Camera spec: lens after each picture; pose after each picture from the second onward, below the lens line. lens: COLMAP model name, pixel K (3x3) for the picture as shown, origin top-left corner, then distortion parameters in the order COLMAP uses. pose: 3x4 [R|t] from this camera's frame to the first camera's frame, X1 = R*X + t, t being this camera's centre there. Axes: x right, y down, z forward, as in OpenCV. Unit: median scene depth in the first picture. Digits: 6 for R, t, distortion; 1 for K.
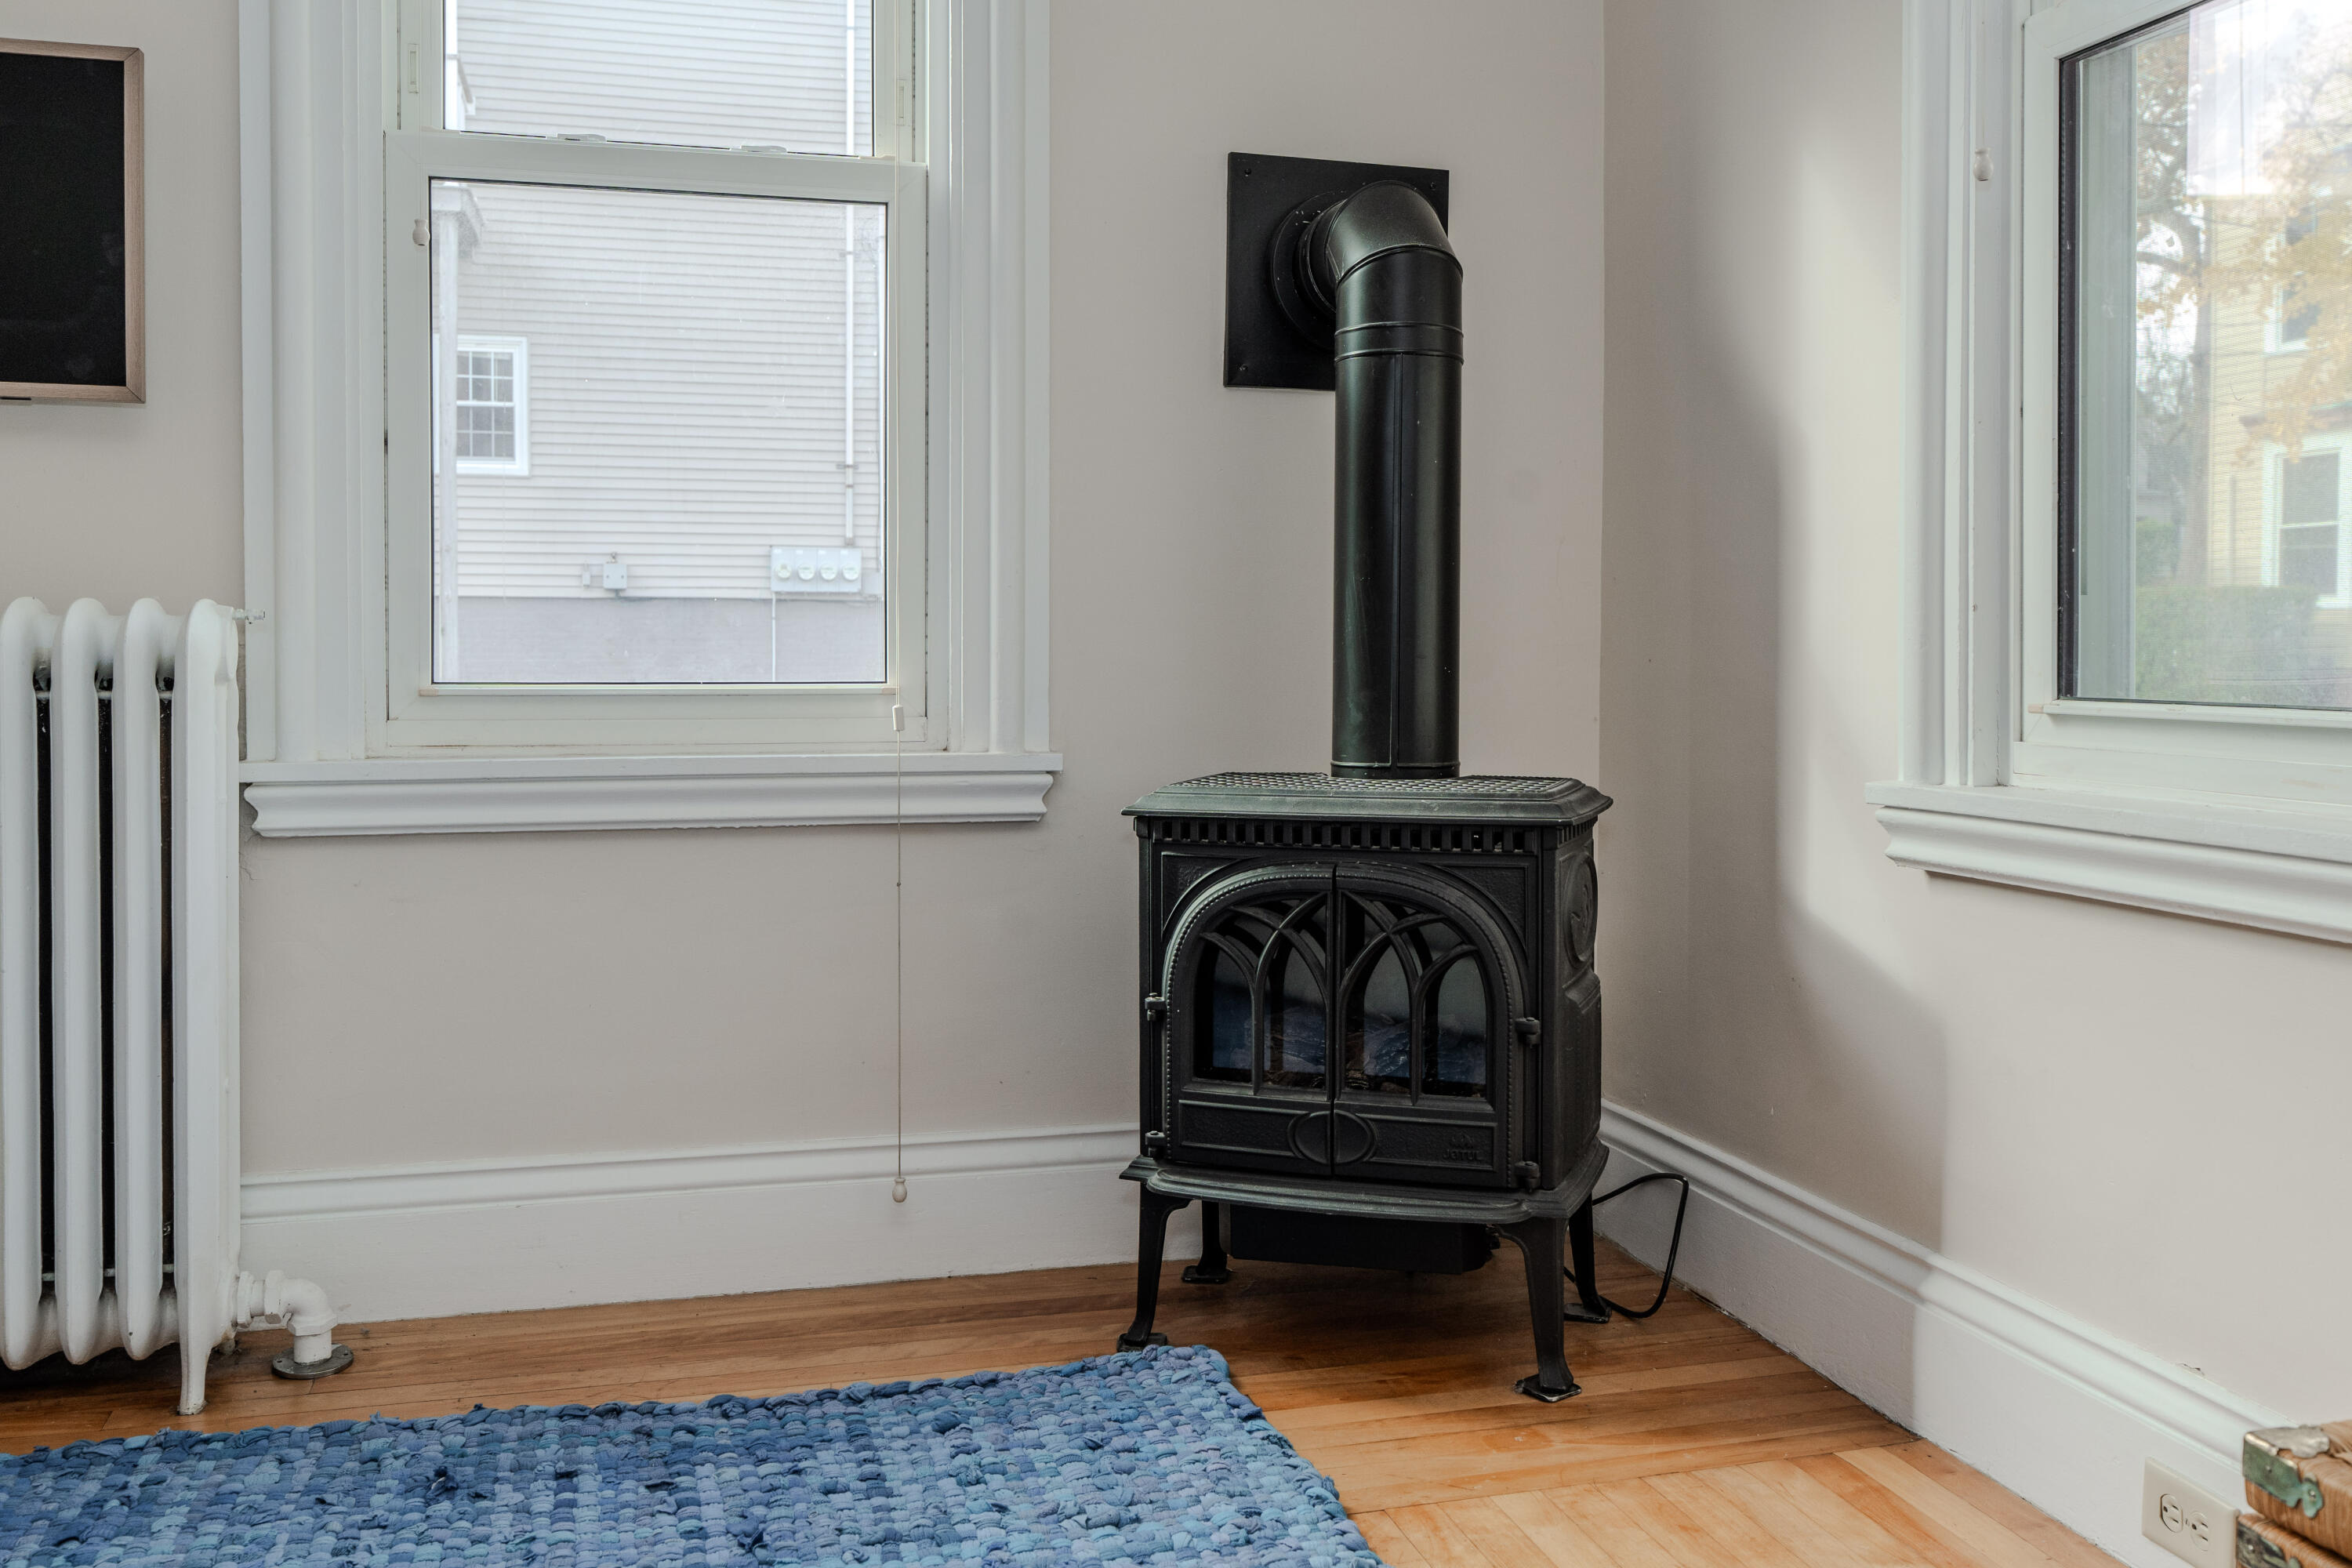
lens RADIAL K [[2109.1, 0, 1216.8], [0, 2109.1, 683.6], [0, 0, 1]] dist [0.001196, -0.002887]
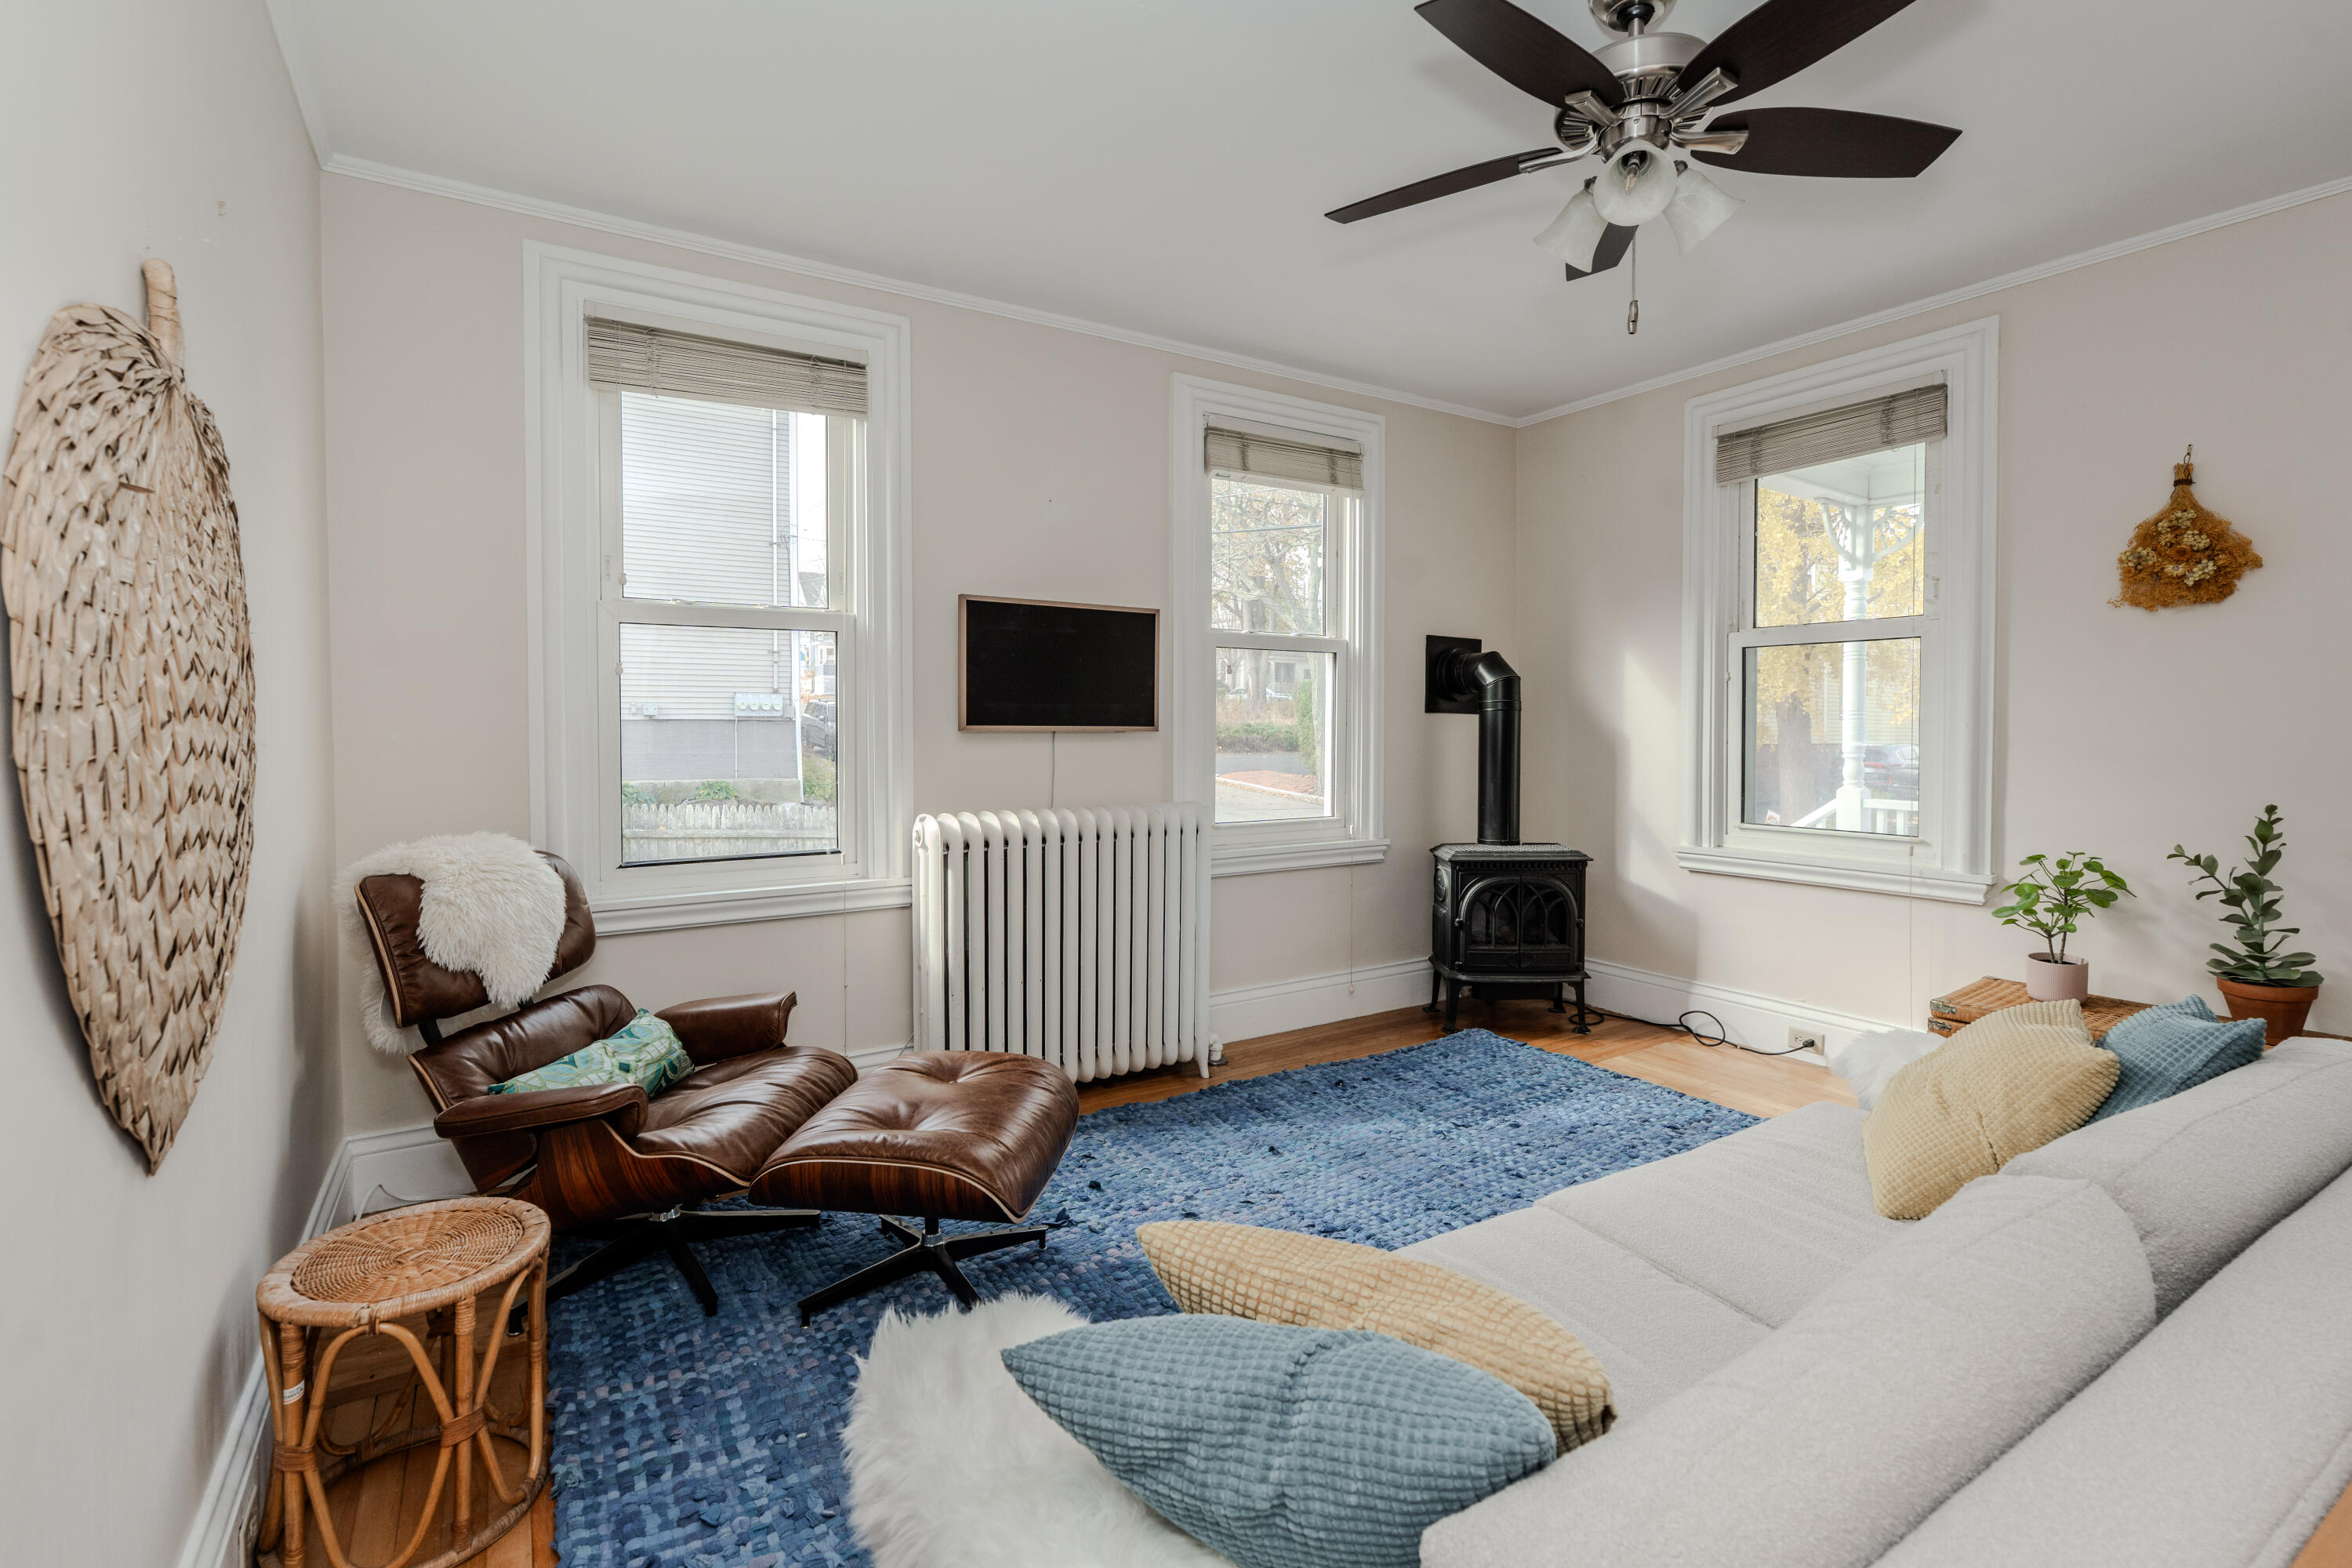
lens RADIAL K [[1058.2, 0, 1169.4], [0, 1058.2, 750.4], [0, 0, 1]] dist [-0.000565, -0.000084]
pose [[0.955336, -0.009572, 0.295368, -0.936736], [0.008027, 0.999947, 0.006442, -0.120193], [-0.295414, -0.003783, 0.955362, -0.390110]]
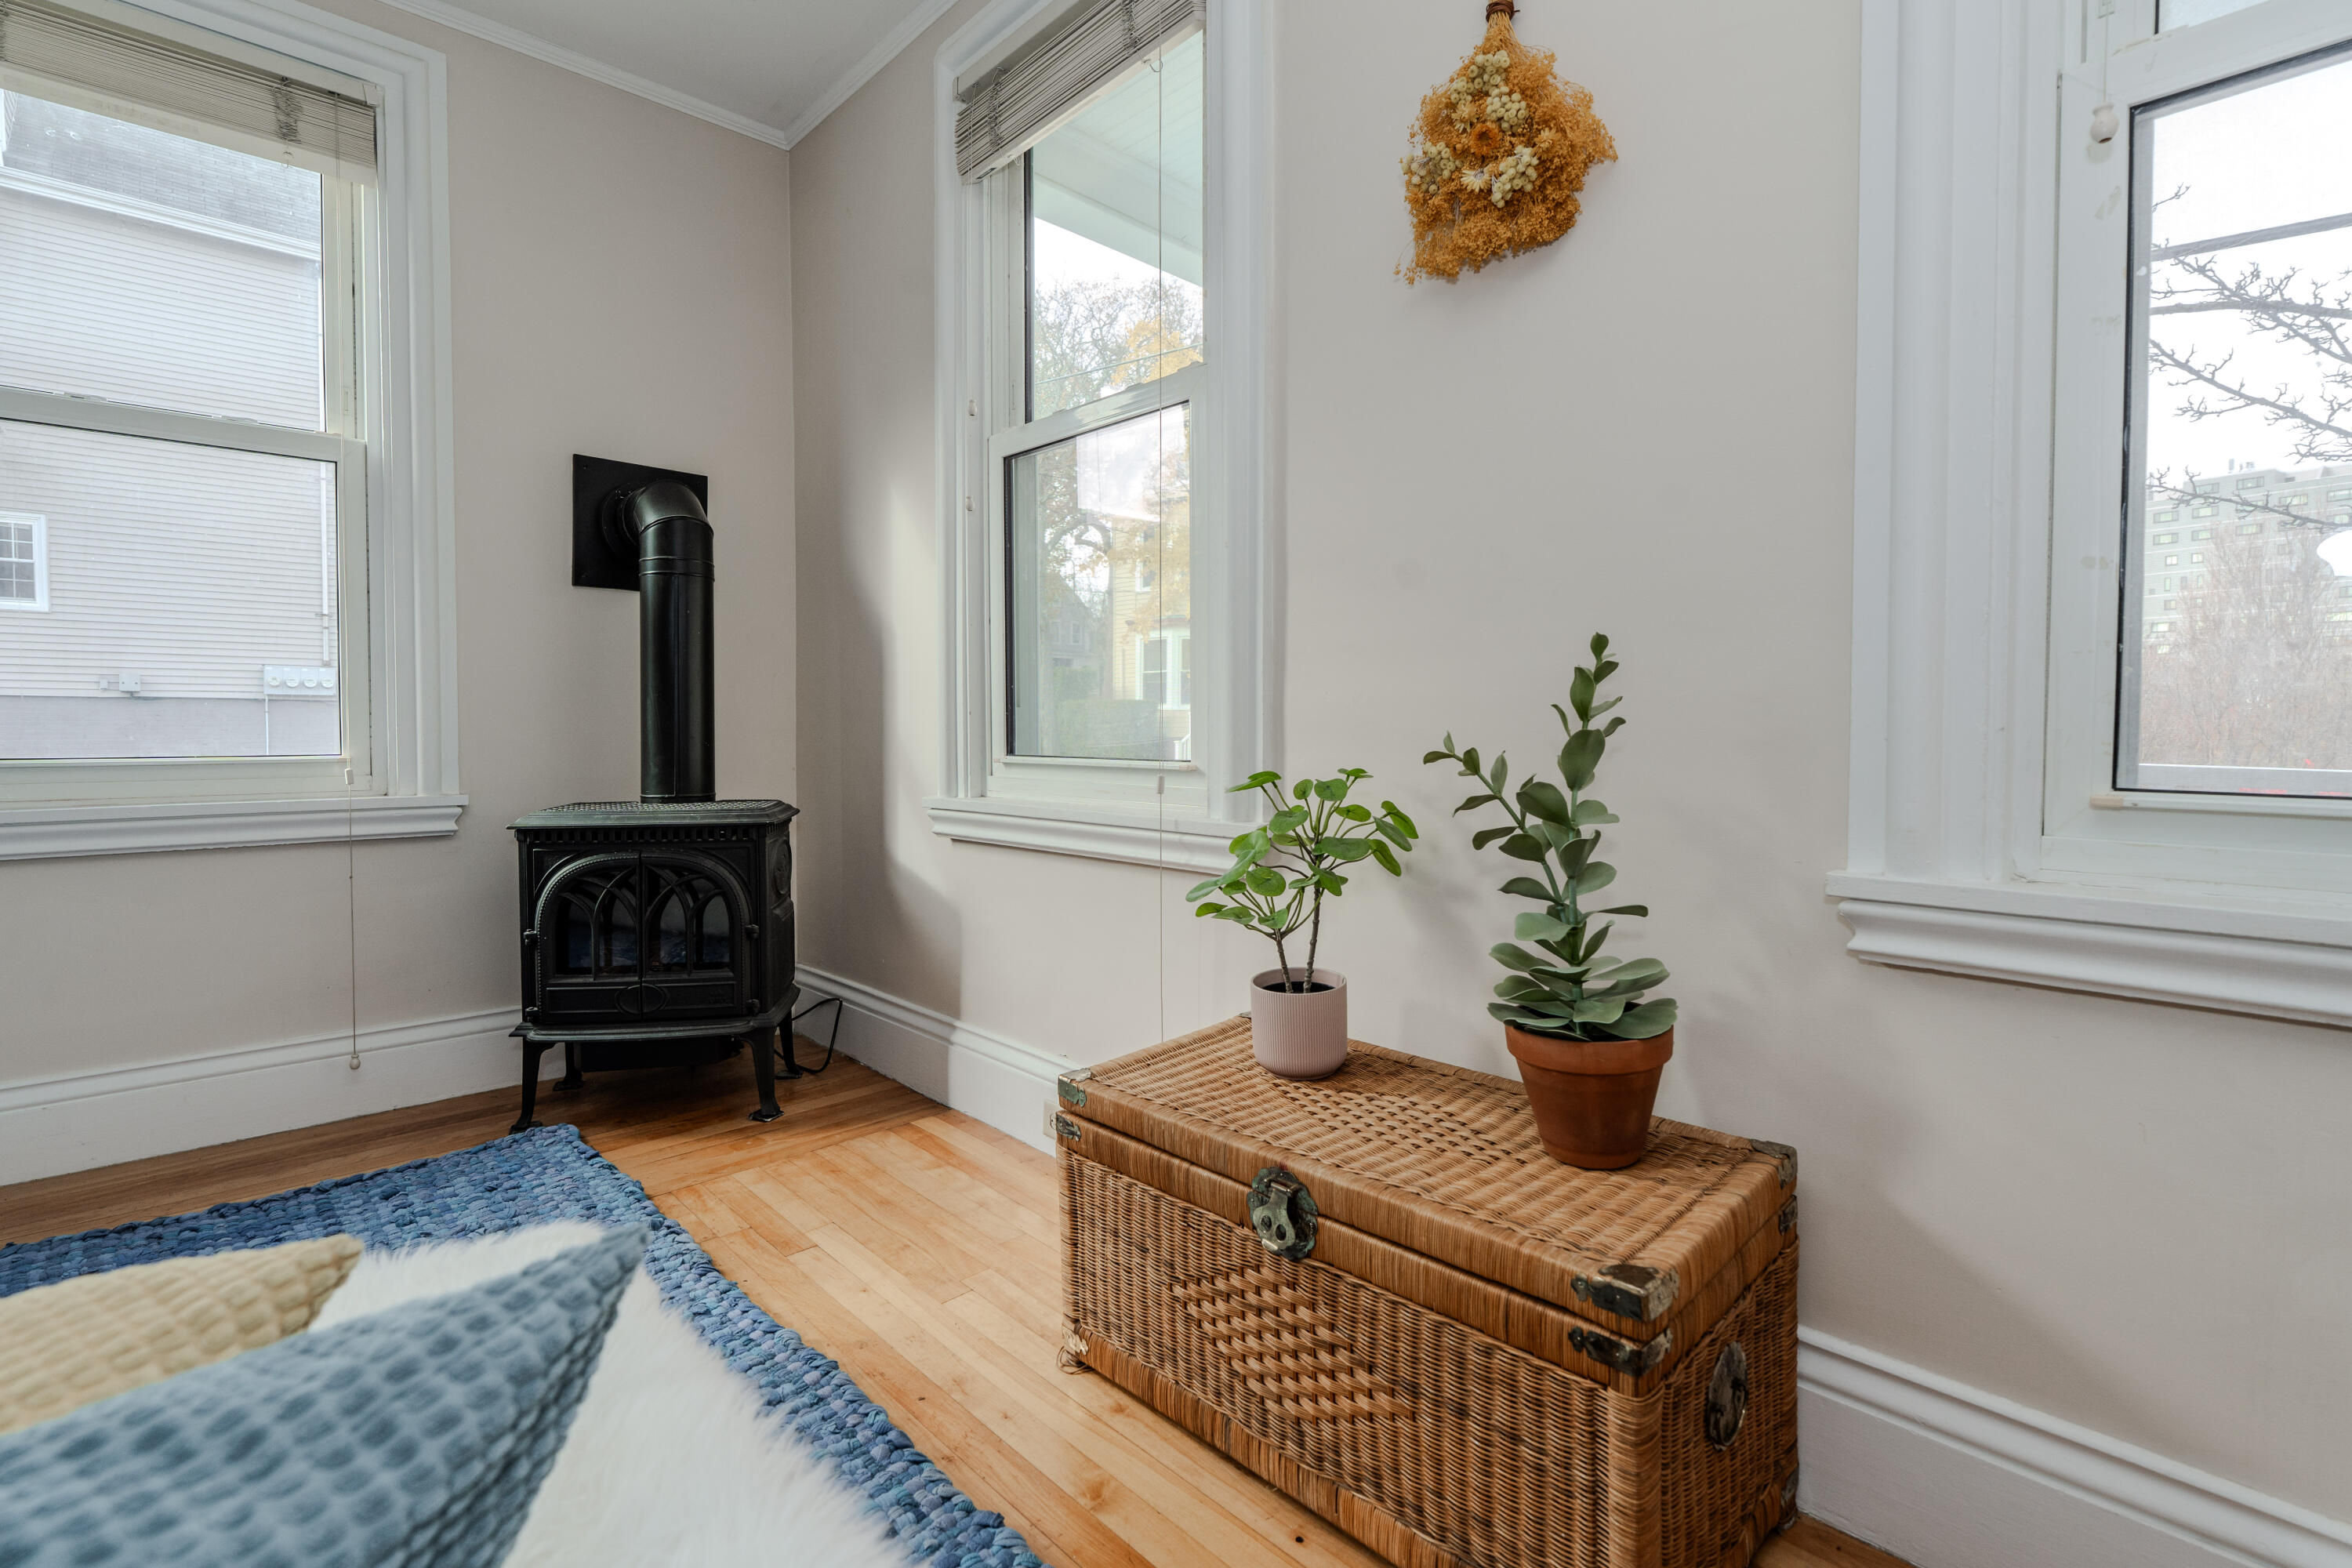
lens RADIAL K [[1093.2, 0, 1160.9], [0, 1093.2, 756.7], [0, 0, 1]] dist [-0.004030, 0.001346]
pose [[0.887805, -0.014703, 0.459986, 0.022024], [0.010670, 0.999878, 0.011367, -0.002372], [-0.460097, -0.005184, 0.887853, -0.054628]]
